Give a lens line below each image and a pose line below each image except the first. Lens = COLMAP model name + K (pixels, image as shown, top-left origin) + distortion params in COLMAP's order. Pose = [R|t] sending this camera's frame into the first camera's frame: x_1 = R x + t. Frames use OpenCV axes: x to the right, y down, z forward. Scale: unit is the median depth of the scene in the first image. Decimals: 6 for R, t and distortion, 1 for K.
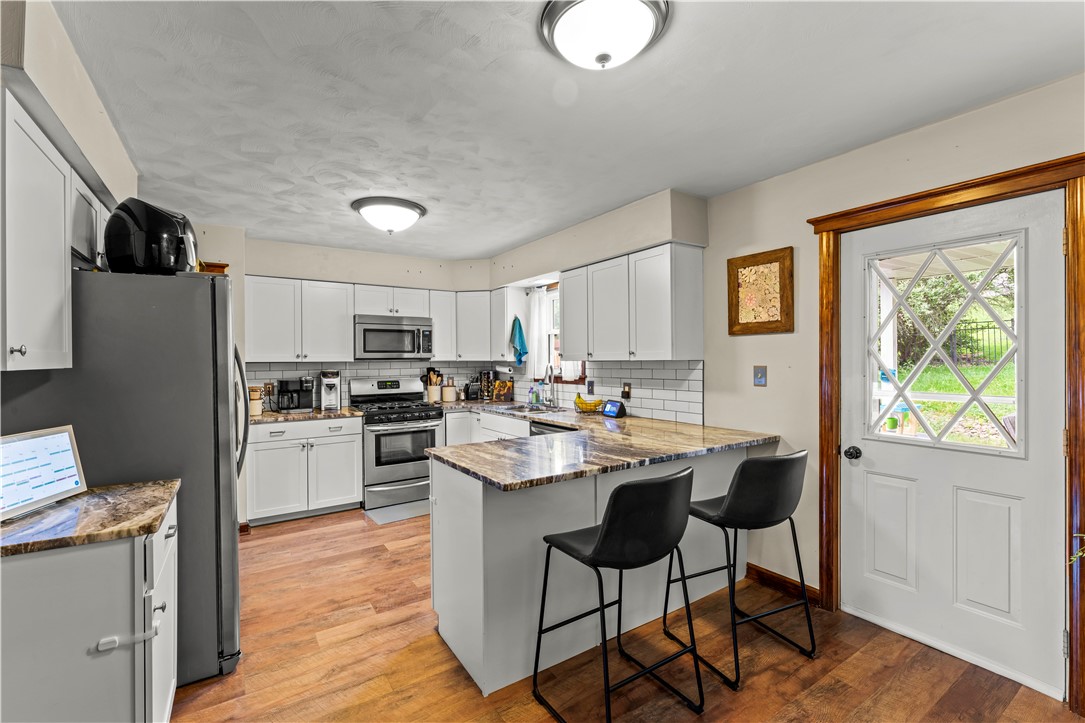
lens RADIAL K [[460.1, 0, 516.6], [0, 460.1, 359.7], [0, 0, 1]] dist [0.000702, 0.000068]
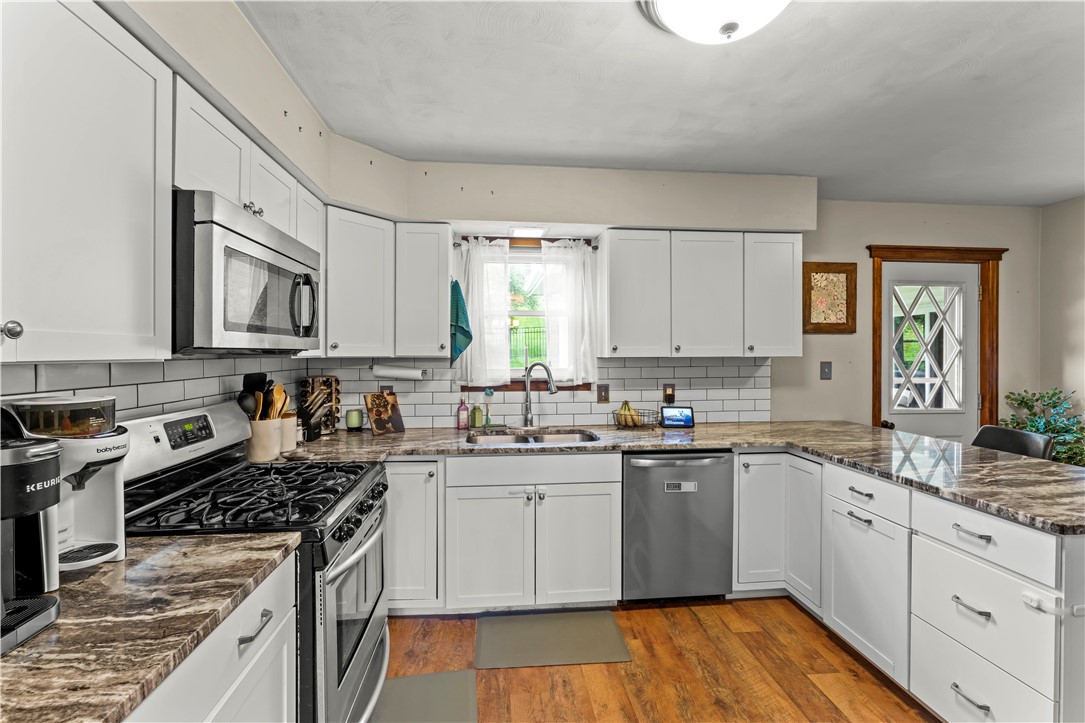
lens RADIAL K [[460.1, 0, 539.5], [0, 460.1, 358.5], [0, 0, 1]] dist [0.000702, 0.000068]
pose [[0.448515, -0.002656, 0.893771, -0.604872], [-0.002084, 0.999990, 0.004017, 0.001824], [-0.893773, -0.003664, 0.448505, 0.841749]]
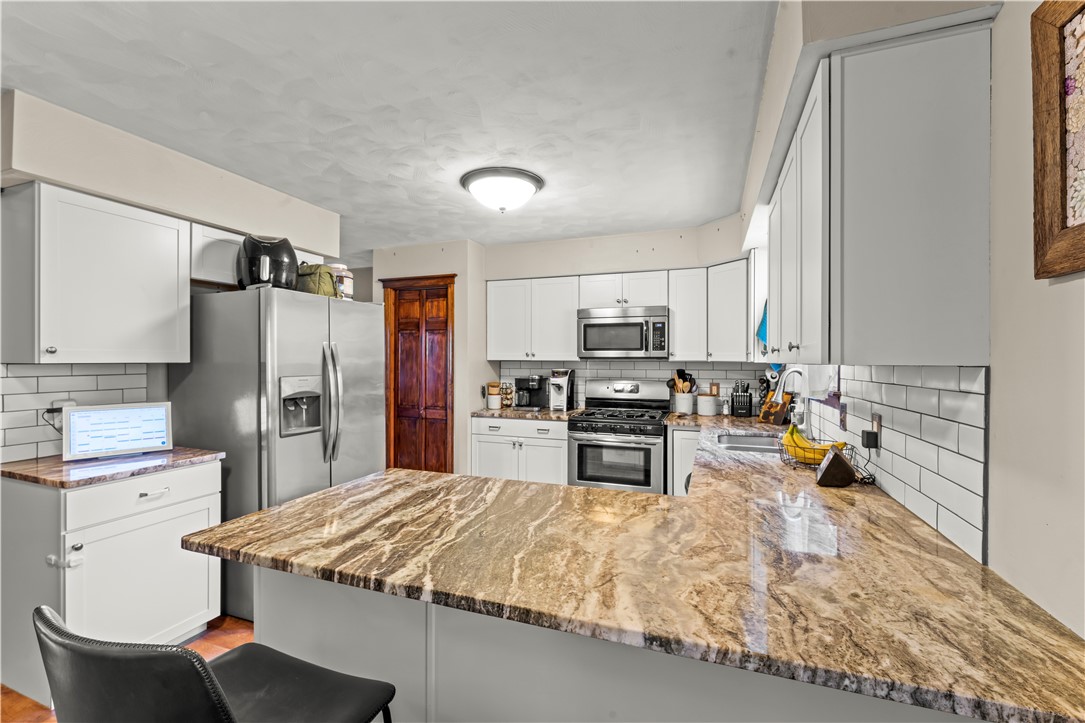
lens RADIAL K [[460.1, 0, 536.2], [0, 460.1, 360.3], [0, 0, 1]] dist [0.000702, 0.000068]
pose [[0.613634, 0.009416, -0.789535, 0.392646], [-0.007163, 0.999954, 0.006358, -0.002494], [0.789558, 0.001754, 0.613673, 0.461336]]
